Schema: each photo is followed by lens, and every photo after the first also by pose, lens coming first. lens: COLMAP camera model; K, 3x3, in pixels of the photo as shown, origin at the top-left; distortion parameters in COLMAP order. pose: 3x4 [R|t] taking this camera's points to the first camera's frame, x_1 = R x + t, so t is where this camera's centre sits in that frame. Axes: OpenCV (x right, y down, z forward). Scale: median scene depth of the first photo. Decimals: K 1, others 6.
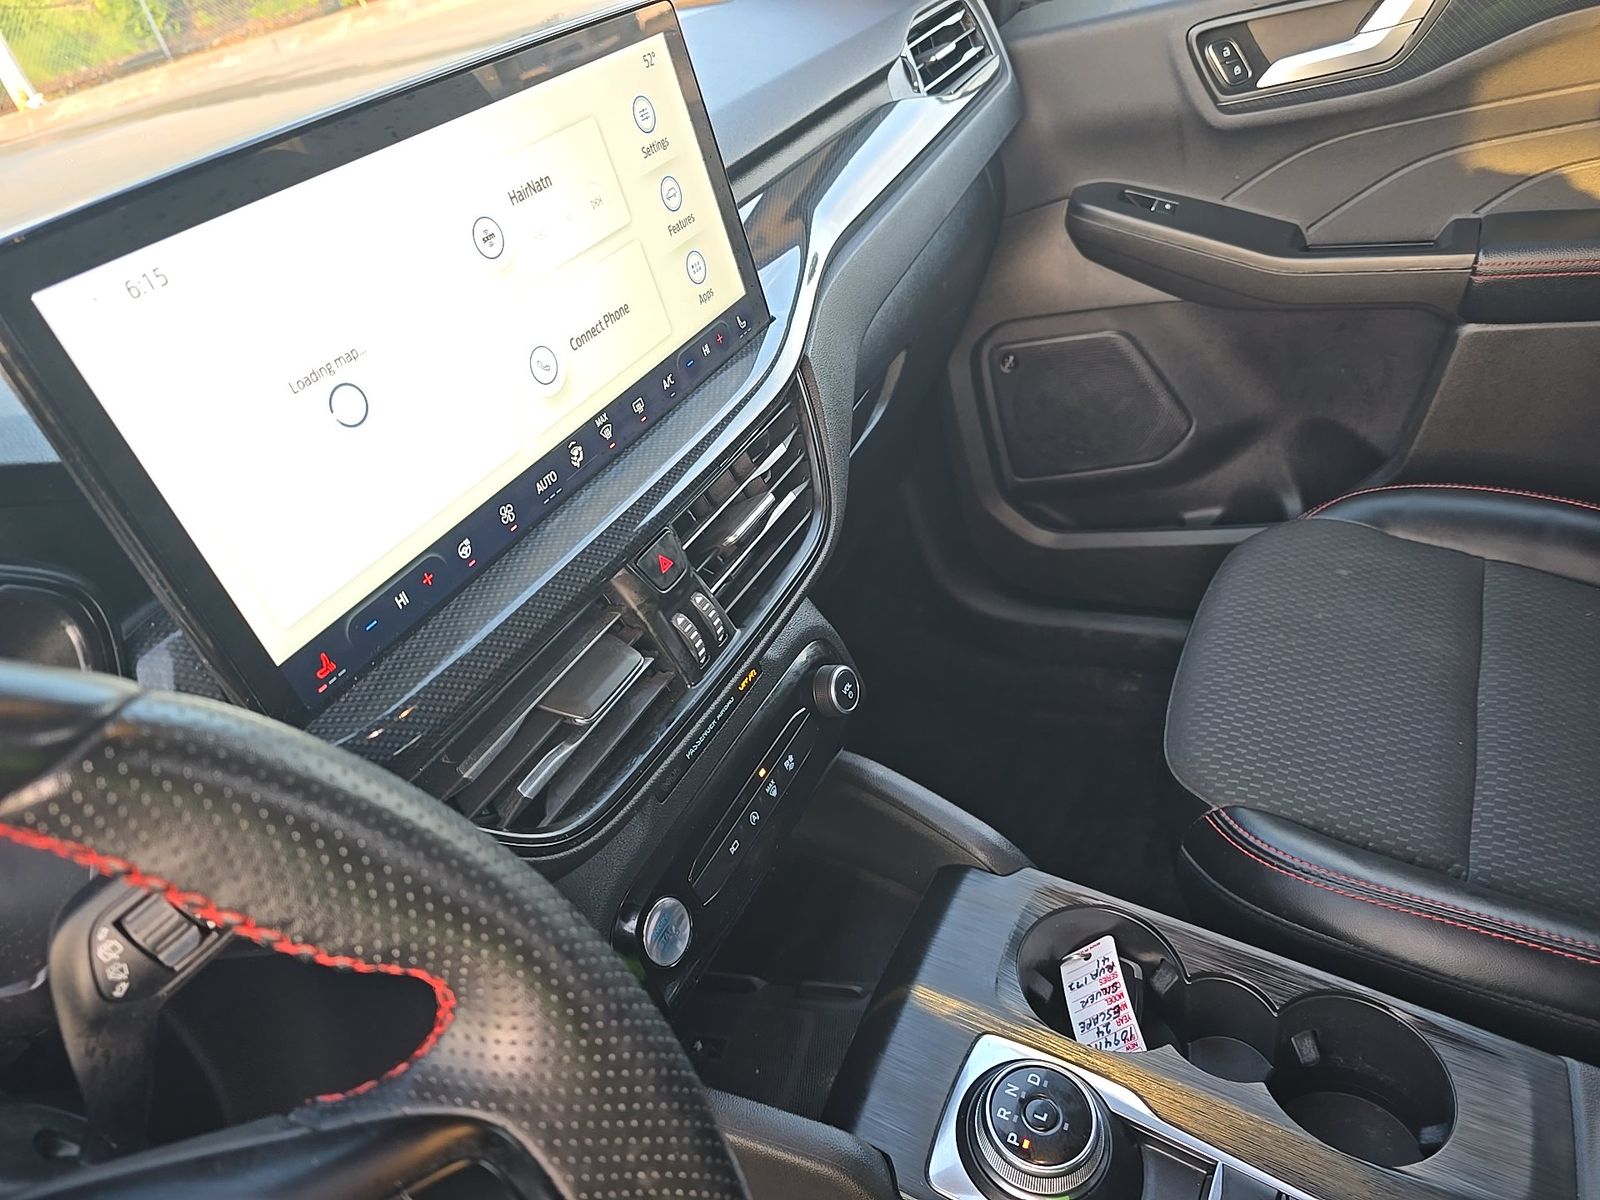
lens RADIAL K [[1104.1, 0, 800.9], [0, 1104.1, 616.7], [0, 0, 1]] dist [0.060812, -0.059671]
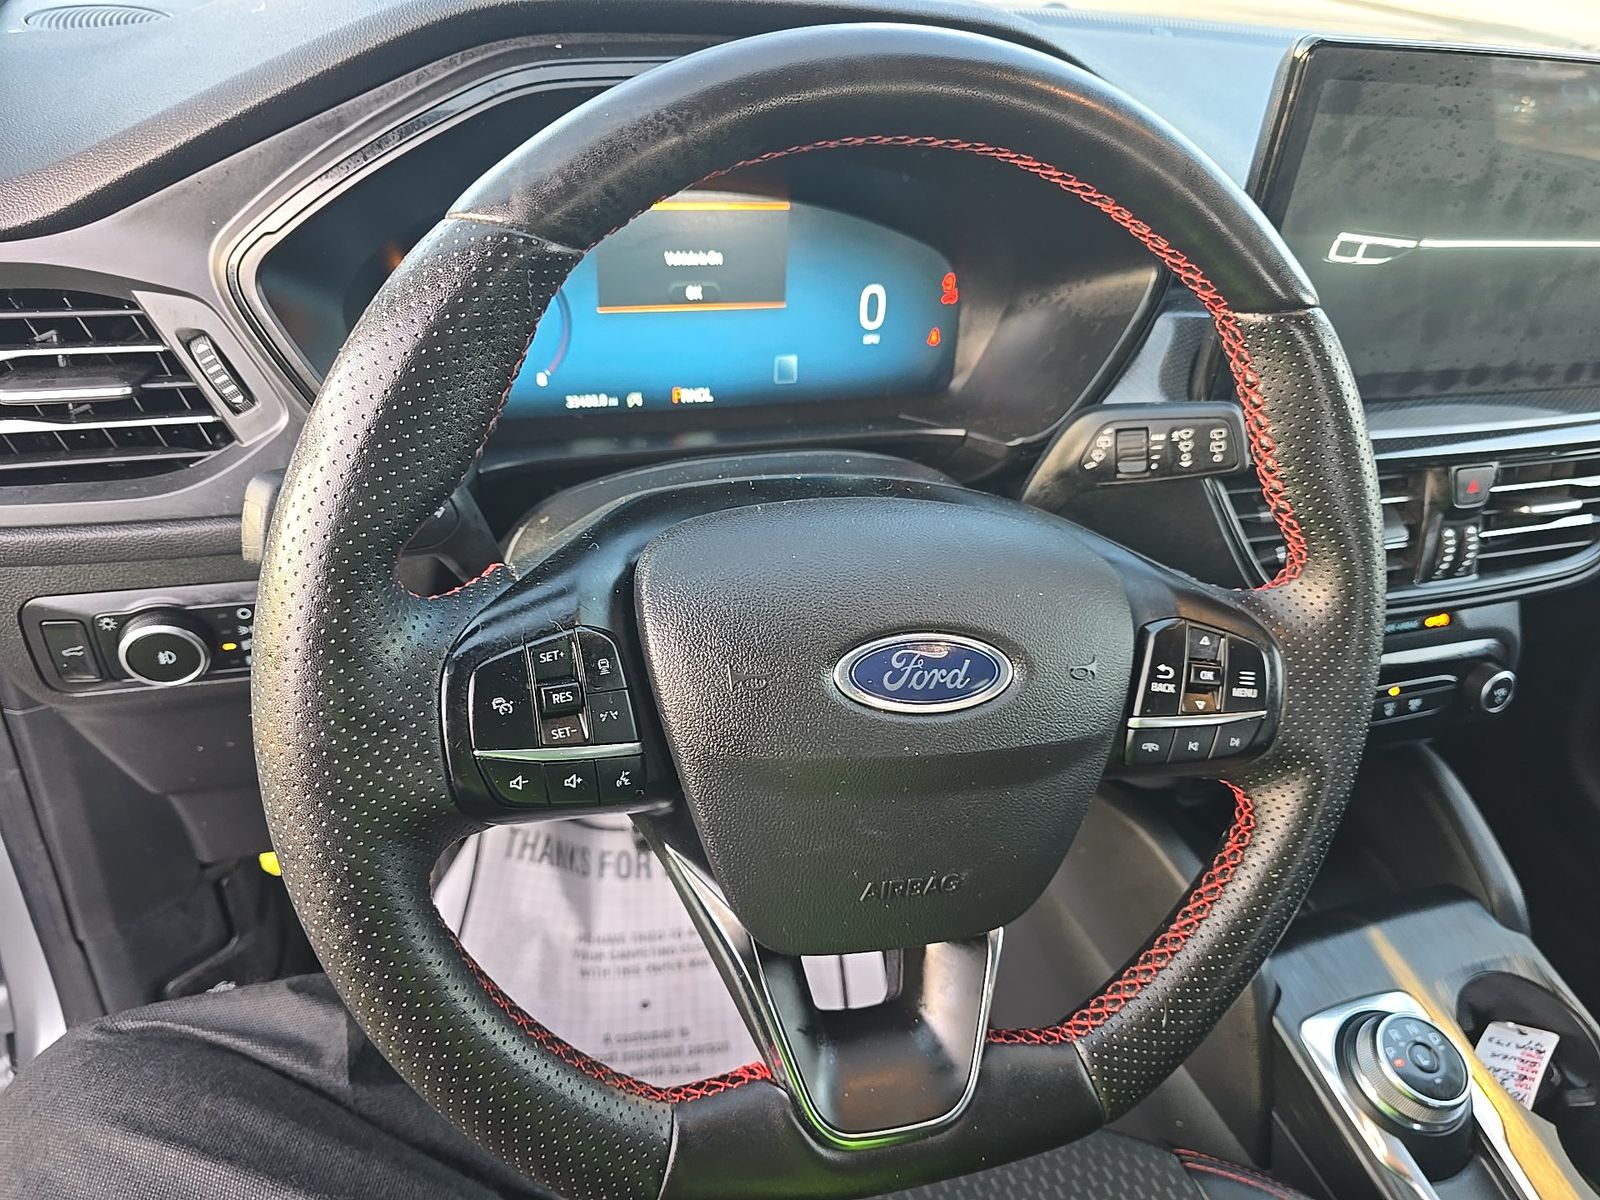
lens RADIAL K [[1093.1, 0, 817.8], [0, 1093.1, 602.1], [0, 0, 1]] dist [0.060587, -0.055112]
pose [[0.696581, 0.615512, -0.368673, -0.095135], [-0.600385, 0.781394, 0.170179, 0.263750], [0.392826, 0.102802, 0.913849, -0.359058]]
